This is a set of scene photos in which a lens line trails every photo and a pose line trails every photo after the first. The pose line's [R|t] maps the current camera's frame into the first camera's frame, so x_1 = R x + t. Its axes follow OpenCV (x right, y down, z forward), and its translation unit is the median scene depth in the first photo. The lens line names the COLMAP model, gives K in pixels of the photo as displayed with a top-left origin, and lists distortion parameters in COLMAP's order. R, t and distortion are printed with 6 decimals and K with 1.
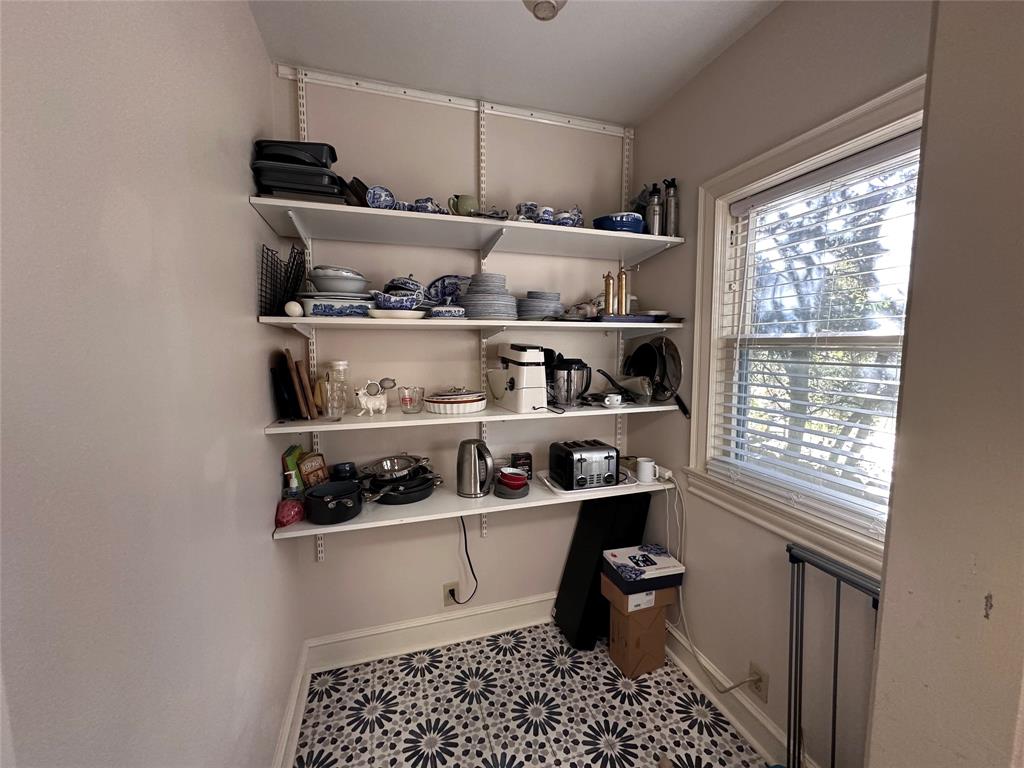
lens RADIAL K [[407.8, 0, 509.2], [0, 407.8, 382.5], [0, 0, 1]] dist [-0.002401, 0.000637]
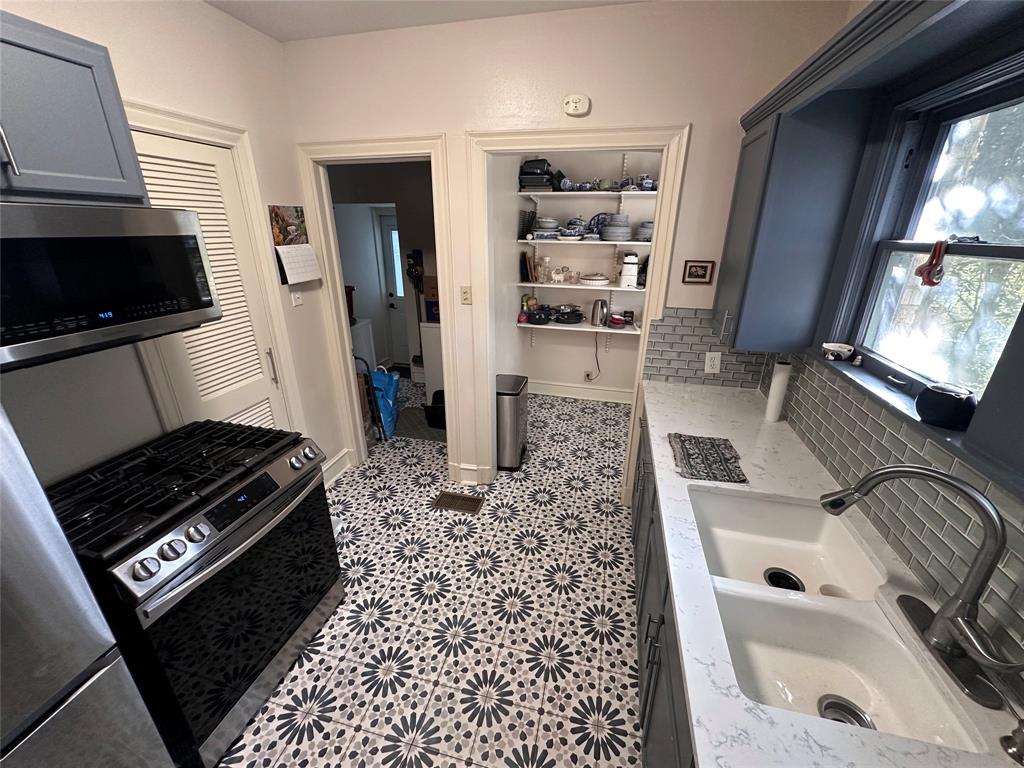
lens RADIAL K [[407.8, 0, 514.3], [0, 407.8, 388.0], [0, 0, 1]] dist [-0.002401, 0.000637]
pose [[0.858216, 0.199419, -0.472966, 0.653838], [-0.061708, 0.954846, 0.290624, -0.006230], [0.509565, -0.220232, 0.831770, -1.148373]]
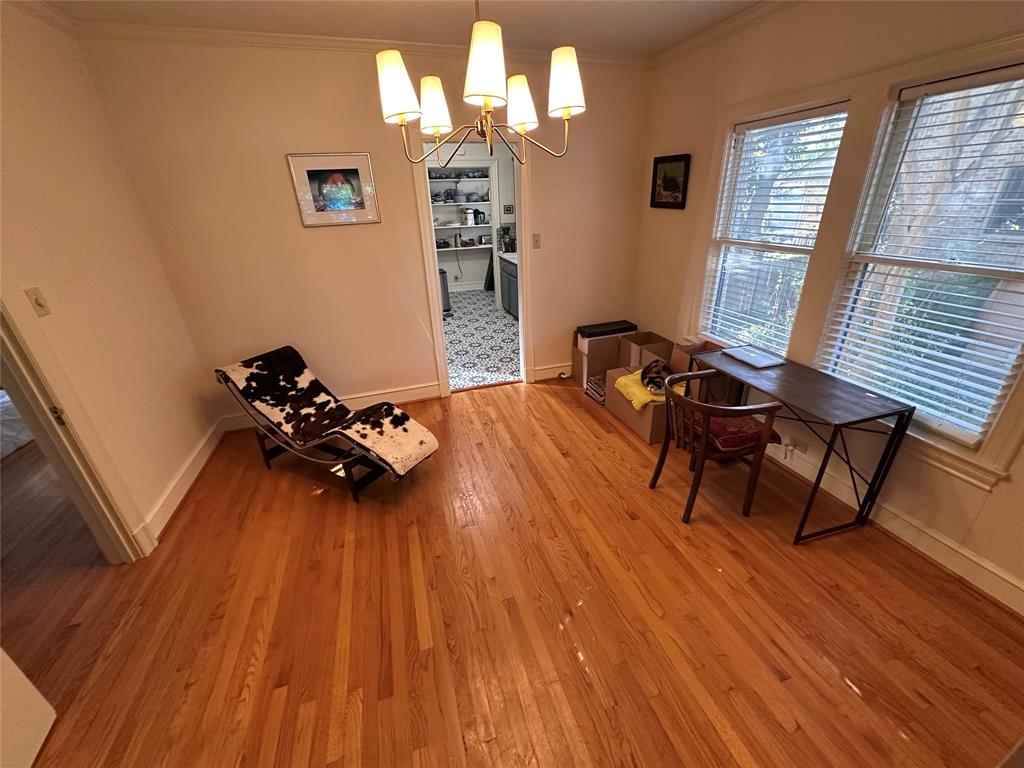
lens RADIAL K [[407.8, 0, 513.5], [0, 407.8, 389.4], [0, 0, 1]] dist [-0.002401, 0.000637]
pose [[0.999631, -0.027065, -0.002453, 0.478627], [0.026290, 0.940236, 0.339507, 0.256565], [-0.006883, -0.339446, 0.940600, -3.715189]]
